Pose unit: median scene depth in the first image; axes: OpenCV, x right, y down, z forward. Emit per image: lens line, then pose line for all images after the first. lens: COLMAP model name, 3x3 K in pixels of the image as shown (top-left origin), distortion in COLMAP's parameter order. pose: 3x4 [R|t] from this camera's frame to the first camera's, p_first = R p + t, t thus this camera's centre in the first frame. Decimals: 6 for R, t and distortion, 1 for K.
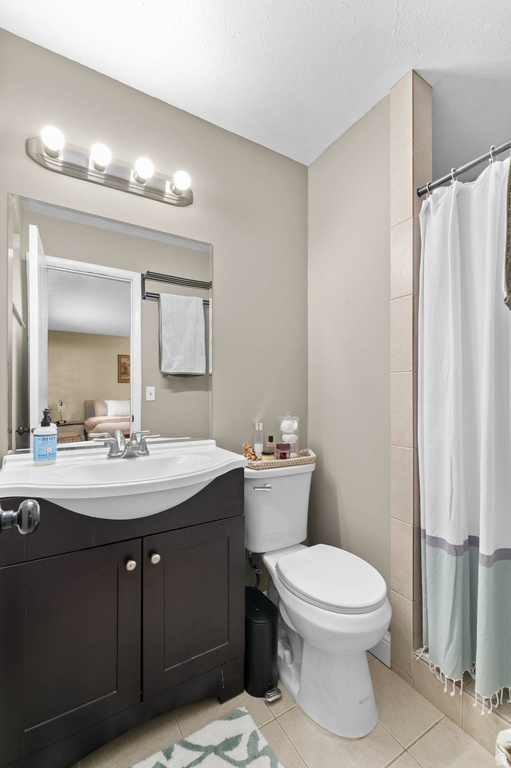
lens RADIAL K [[333.8, 0, 252.1], [0, 333.8, 386.9], [0, 0, 1]] dist [-0.002299, 0.000232]
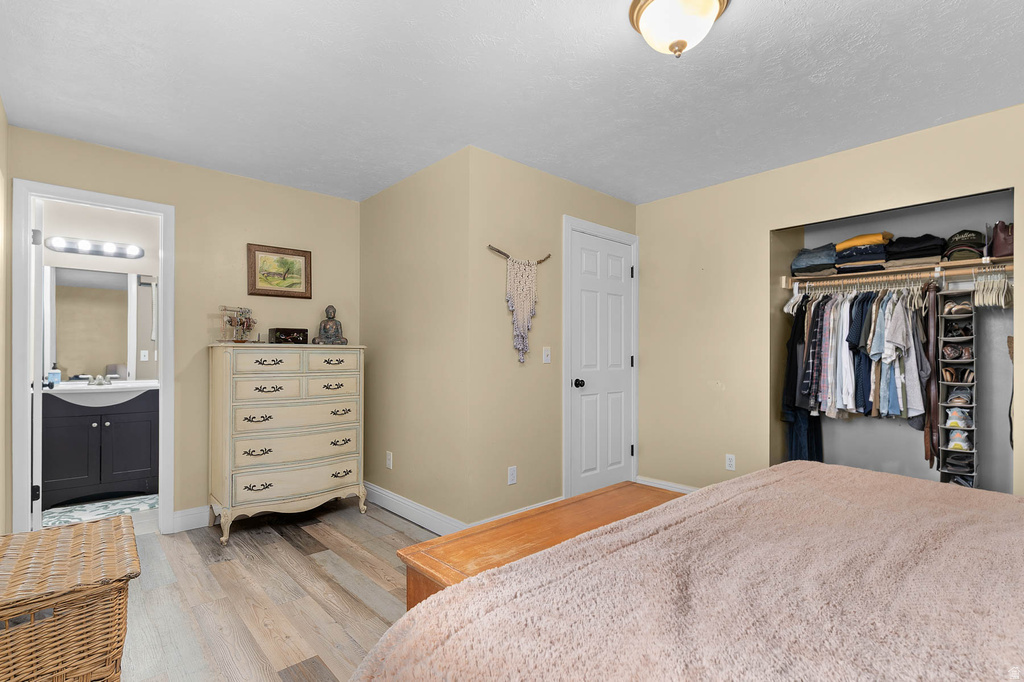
lens RADIAL K [[497.0, 0, 515.4], [0, 497.0, 346.1], [0, 0, 1]] dist [0.001460, 0.001849]
pose [[0.981583, 0.002479, 0.191019, 1.680081], [-0.001852, 0.999992, -0.003461, -0.032553], [-0.191026, 0.003044, 0.981580, -2.714571]]
